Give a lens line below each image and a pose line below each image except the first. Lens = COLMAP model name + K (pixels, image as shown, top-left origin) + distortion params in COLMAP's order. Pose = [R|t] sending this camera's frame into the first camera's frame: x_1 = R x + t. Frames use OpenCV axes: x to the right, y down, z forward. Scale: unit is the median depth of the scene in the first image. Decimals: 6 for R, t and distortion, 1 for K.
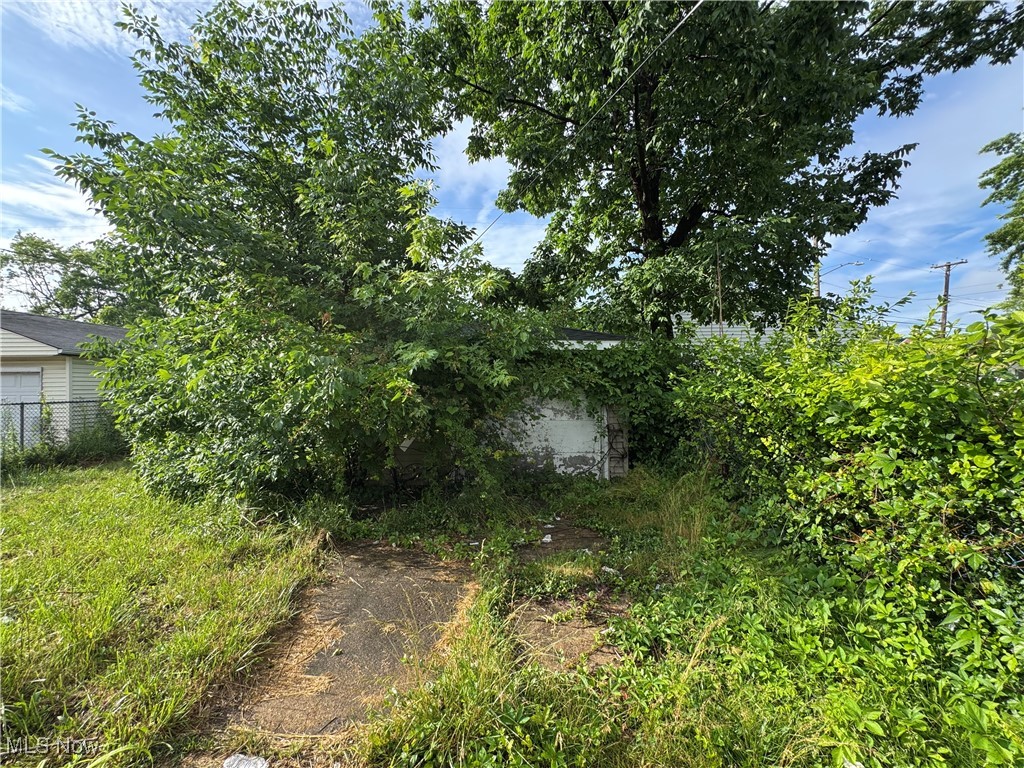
lens RADIAL K [[407.6, 0, 511.5], [0, 407.6, 384.1], [0, 0, 1]] dist [-0.001992, 0.000329]
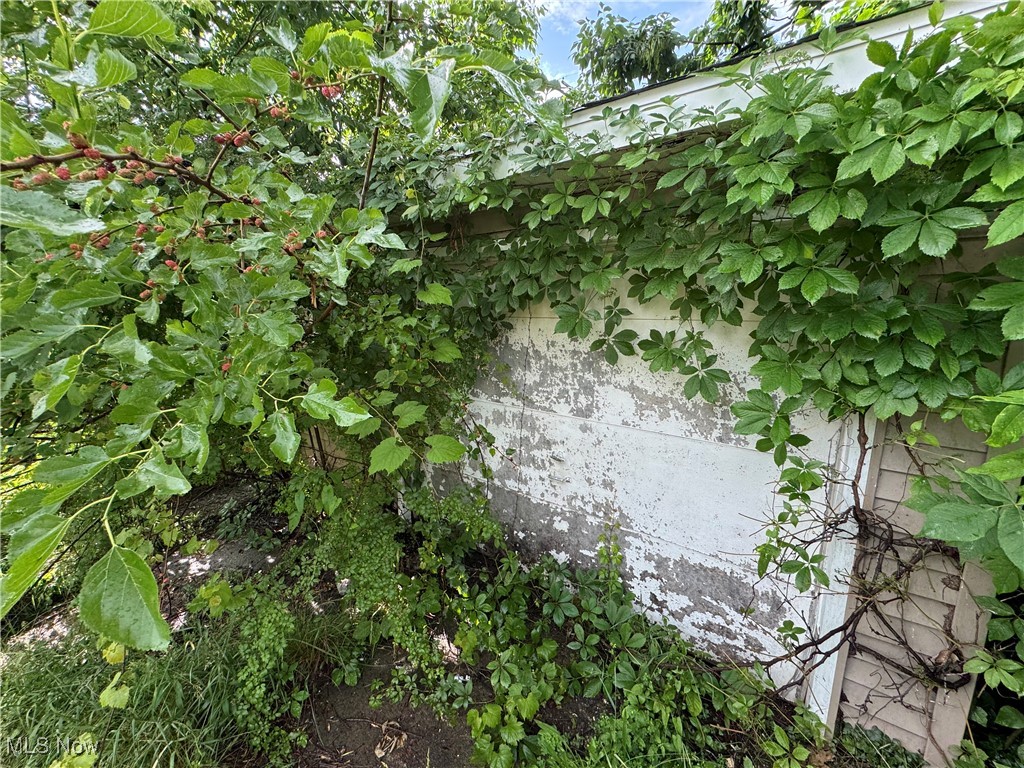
lens RADIAL K [[407.6, 0, 513.0], [0, 407.6, 385.5], [0, 0, 1]] dist [-0.001992, 0.000329]
pose [[0.843405, 0.104918, -0.526936, 0.181691], [0.000063, 0.980729, 0.195373, 0.001935], [0.537279, -0.164811, 0.827145, 0.718327]]
